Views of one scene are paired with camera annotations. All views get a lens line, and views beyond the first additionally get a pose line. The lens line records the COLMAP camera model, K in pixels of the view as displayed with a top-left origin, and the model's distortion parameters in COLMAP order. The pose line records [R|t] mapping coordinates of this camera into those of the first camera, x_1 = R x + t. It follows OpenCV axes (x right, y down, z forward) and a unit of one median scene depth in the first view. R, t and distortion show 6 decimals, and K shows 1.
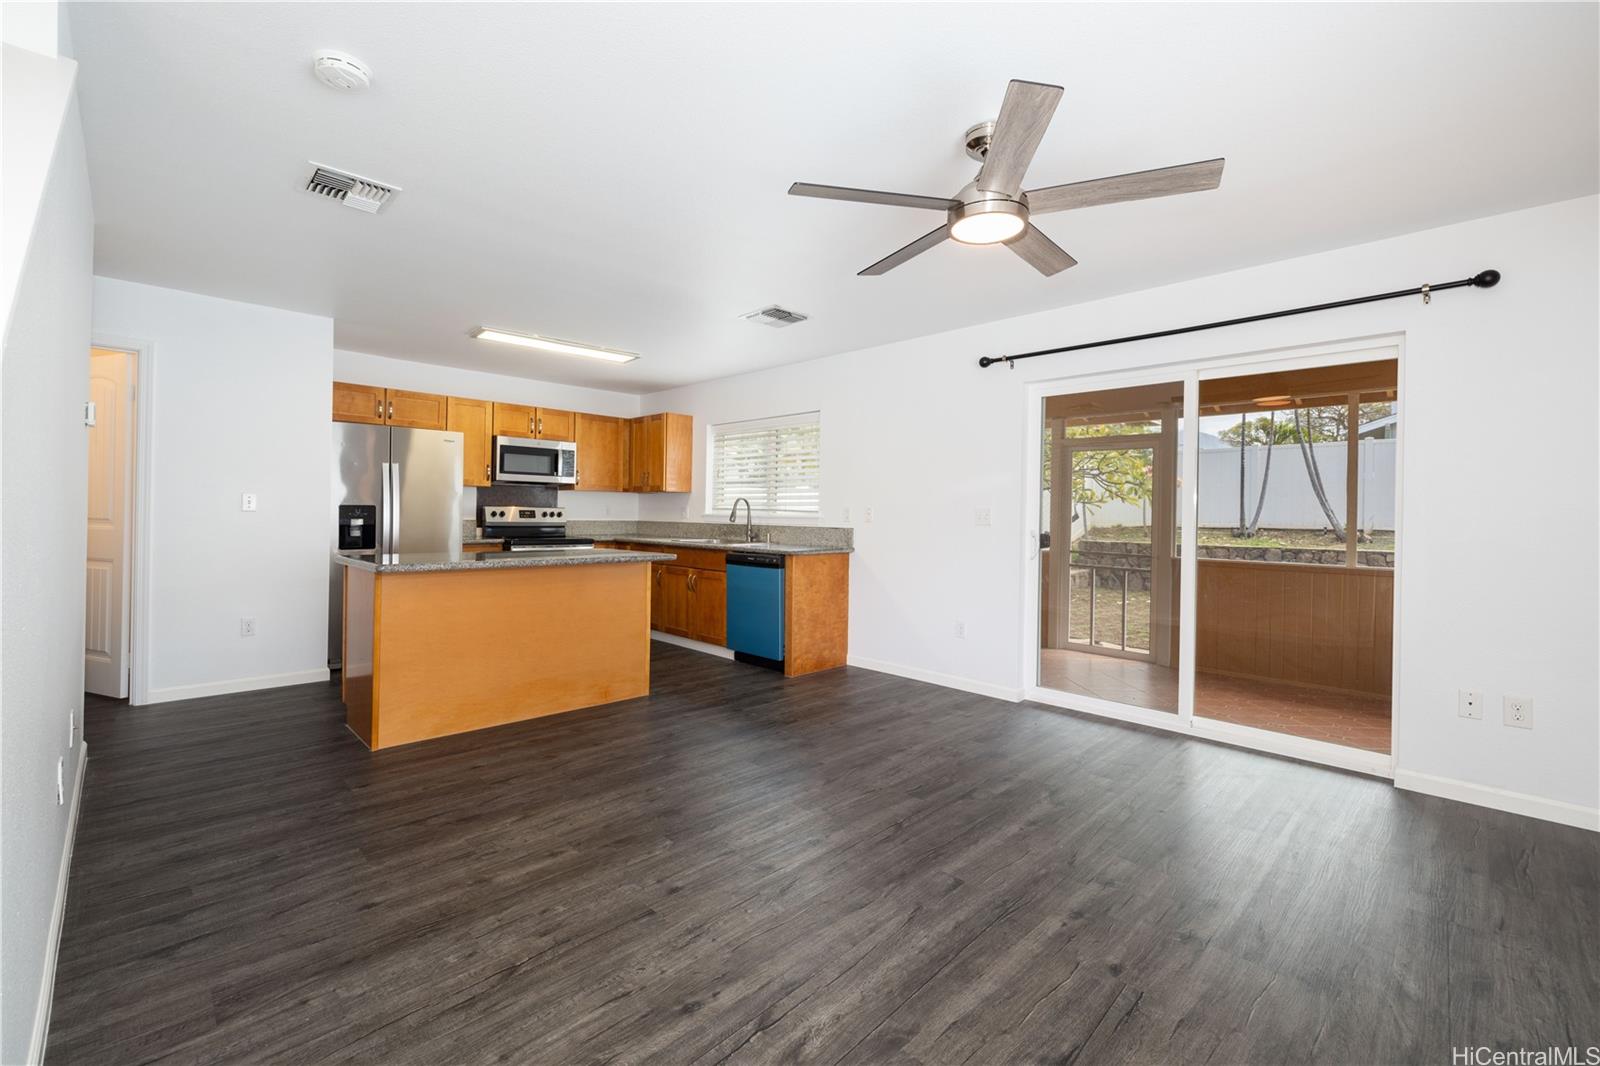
lens RADIAL K [[645.9, 0, 825.9], [0, 645.9, 508.3], [0, 0, 1]] dist [0.000603, 0.000073]
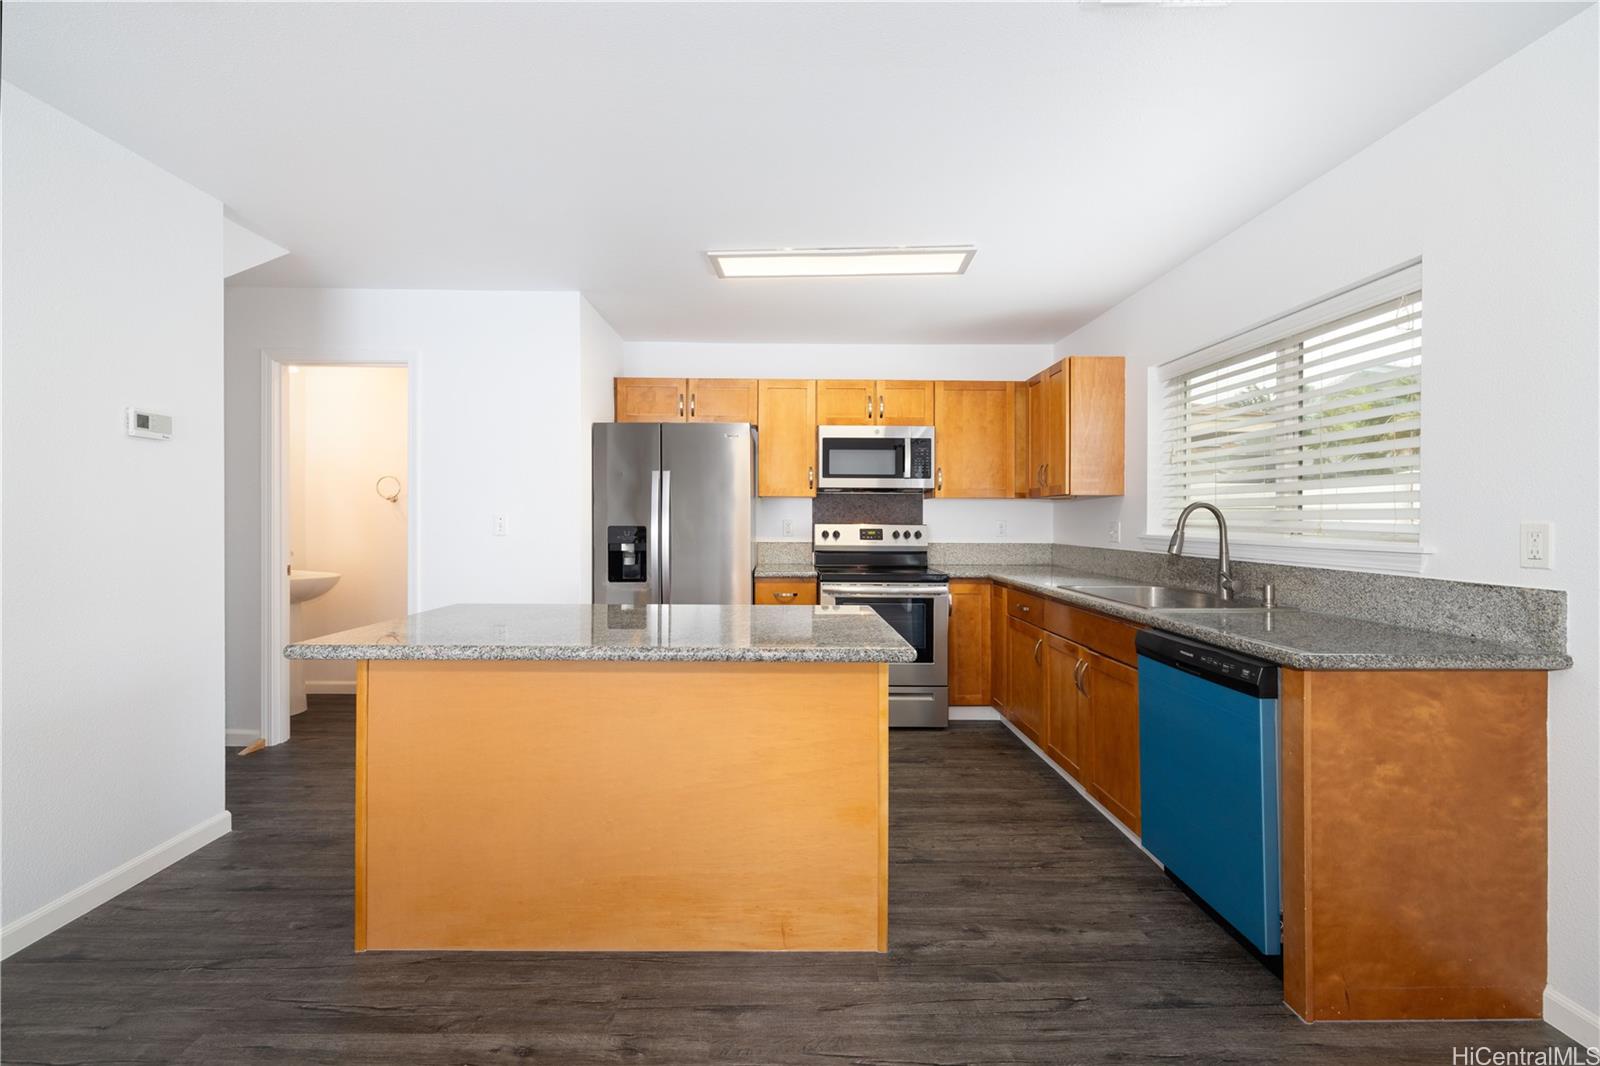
lens RADIAL K [[705.7, 0, 779.0], [0, 705.7, 511.5], [0, 0, 1]] dist [0.001439, 0.000221]
pose [[0.698748, -0.019243, -0.715109, 0.023830], [0.012070, 0.999813, -0.015110, -0.007307], [0.715266, 0.001926, 0.698850, 0.520131]]
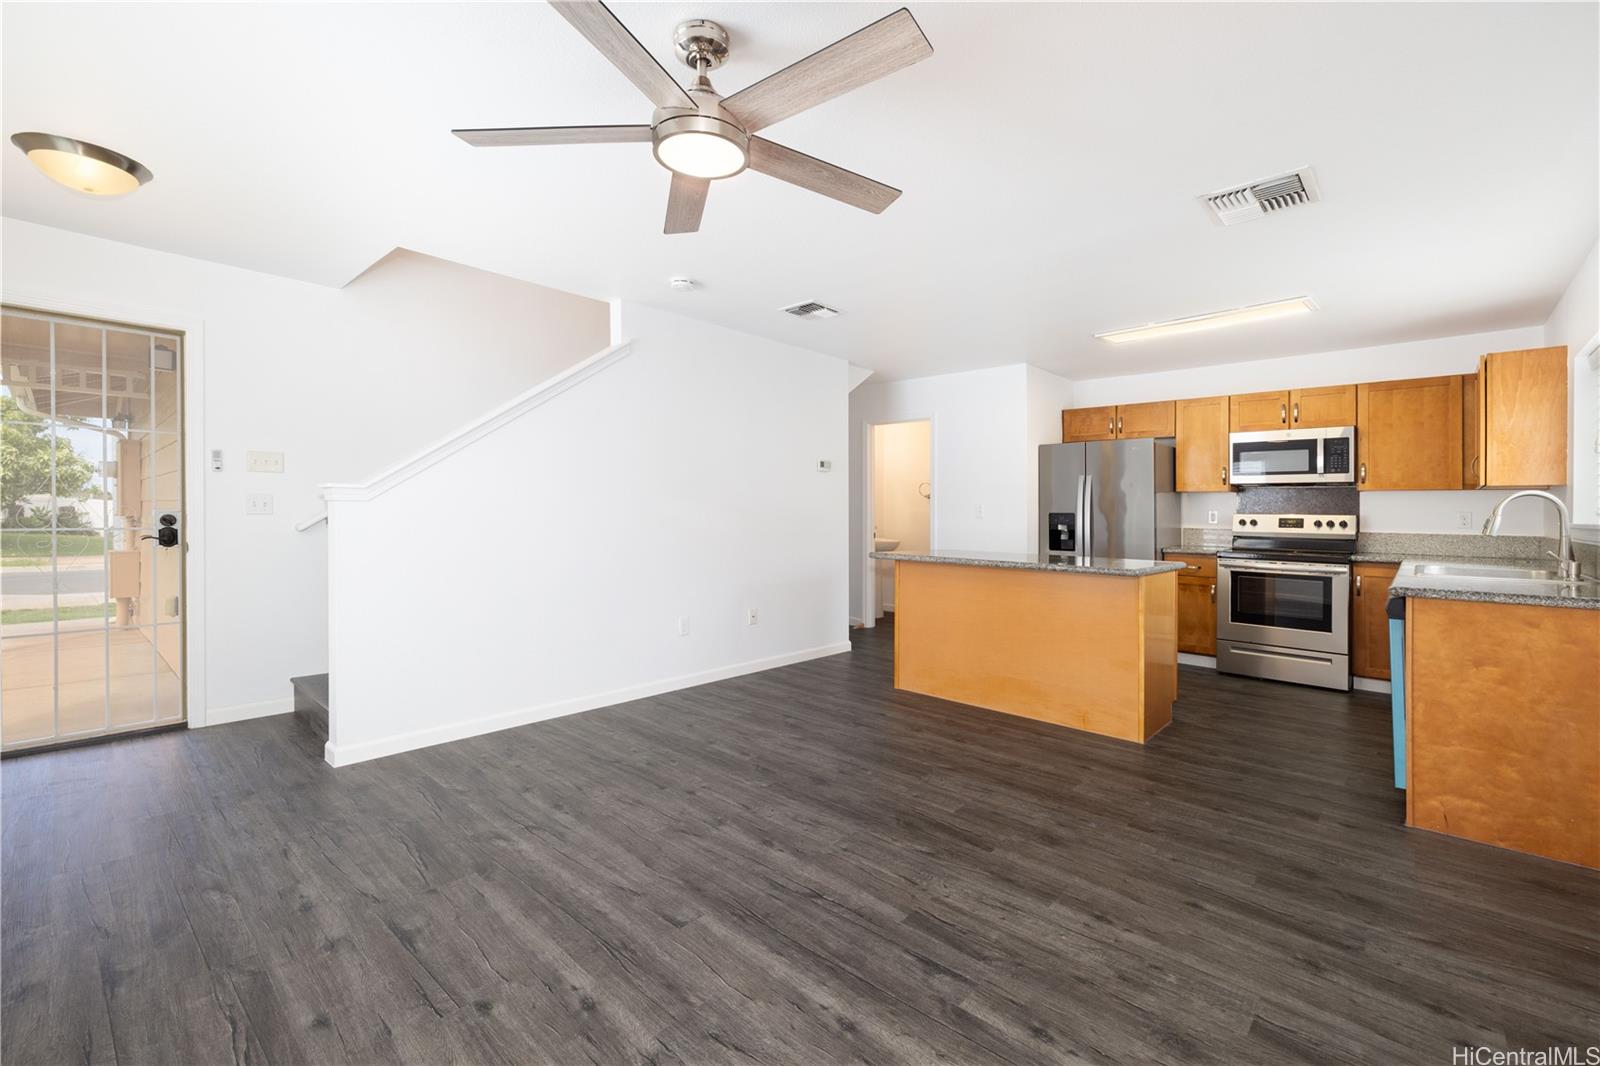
lens RADIAL K [[674.7, 0, 803.6], [0, 674.7, 512.7], [0, 0, 1]] dist [0.000186, -0.000137]
pose [[0.054417, -0.013454, -0.998428, 0.466346], [-0.002303, 0.999905, -0.013599, 0.012044], [0.998516, 0.003039, 0.054381, 0.456826]]
